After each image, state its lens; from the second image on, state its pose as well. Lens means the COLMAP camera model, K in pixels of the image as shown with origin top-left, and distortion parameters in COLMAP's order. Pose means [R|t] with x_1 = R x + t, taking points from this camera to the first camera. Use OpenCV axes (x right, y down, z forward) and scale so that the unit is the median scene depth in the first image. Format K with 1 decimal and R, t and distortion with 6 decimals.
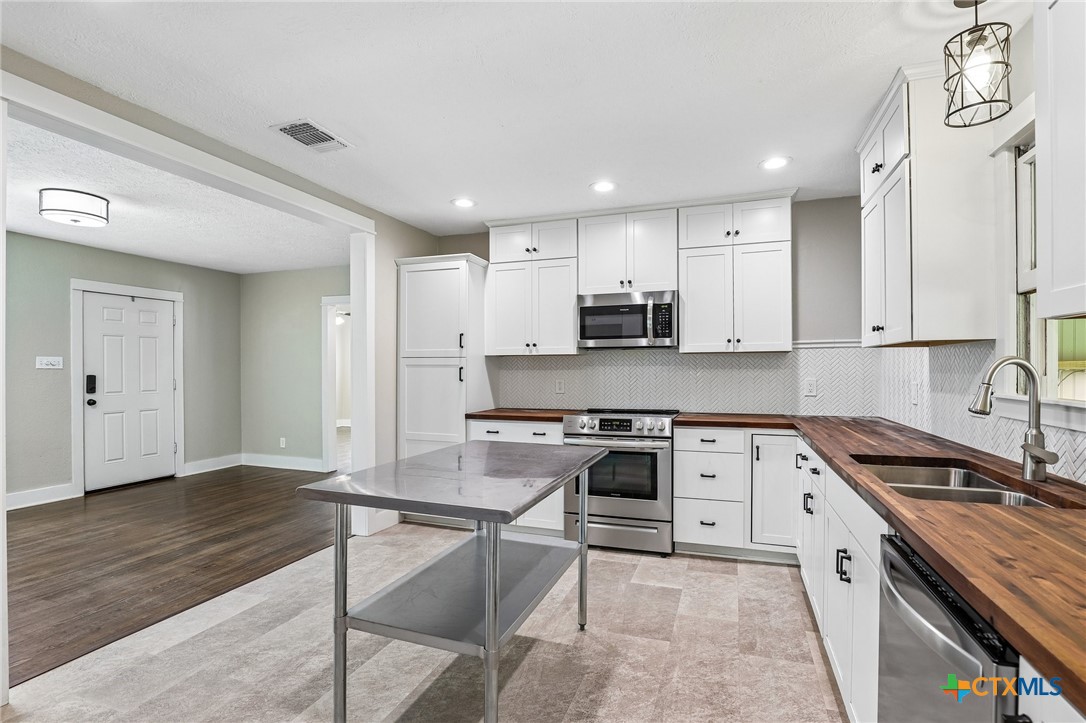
lens RADIAL K [[506.3, 0, 553.1], [0, 506.3, 366.3], [0, 0, 1]] dist [-0.024155, 0.000387]
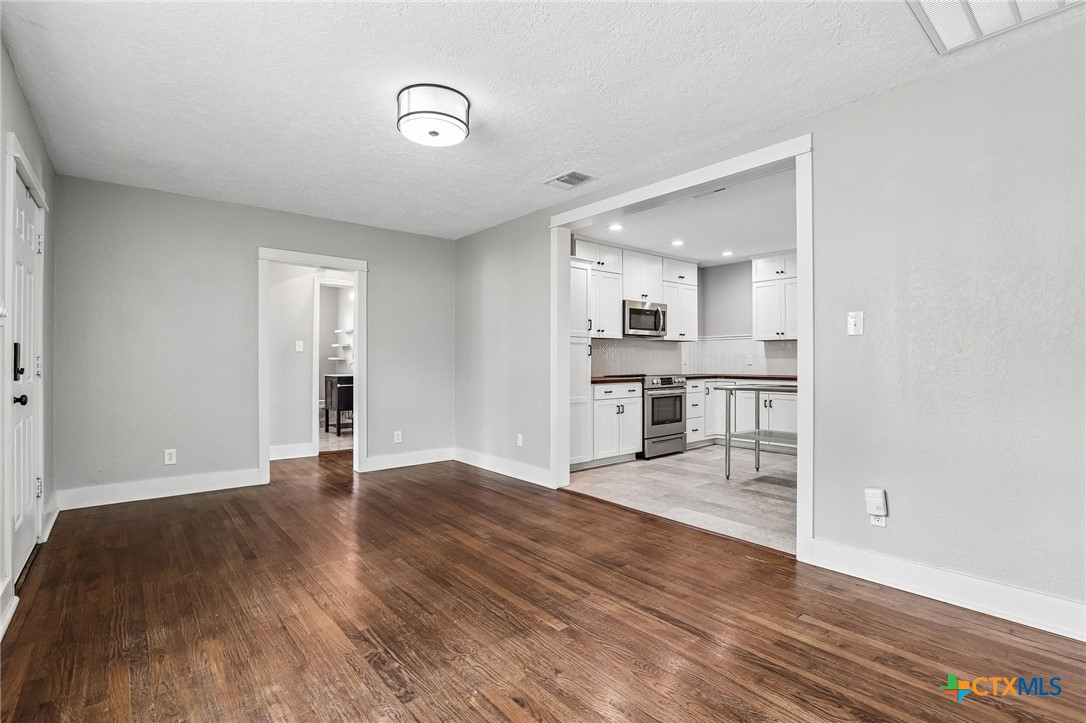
lens RADIAL K [[502.3, 0, 543.0], [0, 502.3, 361.5], [0, 0, 1]] dist [-0.030611, -0.000032]
pose [[0.510162, 0.007466, 0.860046, -1.502018], [-0.001339, 0.999968, -0.007886, 0.062880], [-0.860077, 0.002871, 0.510156, 0.489435]]
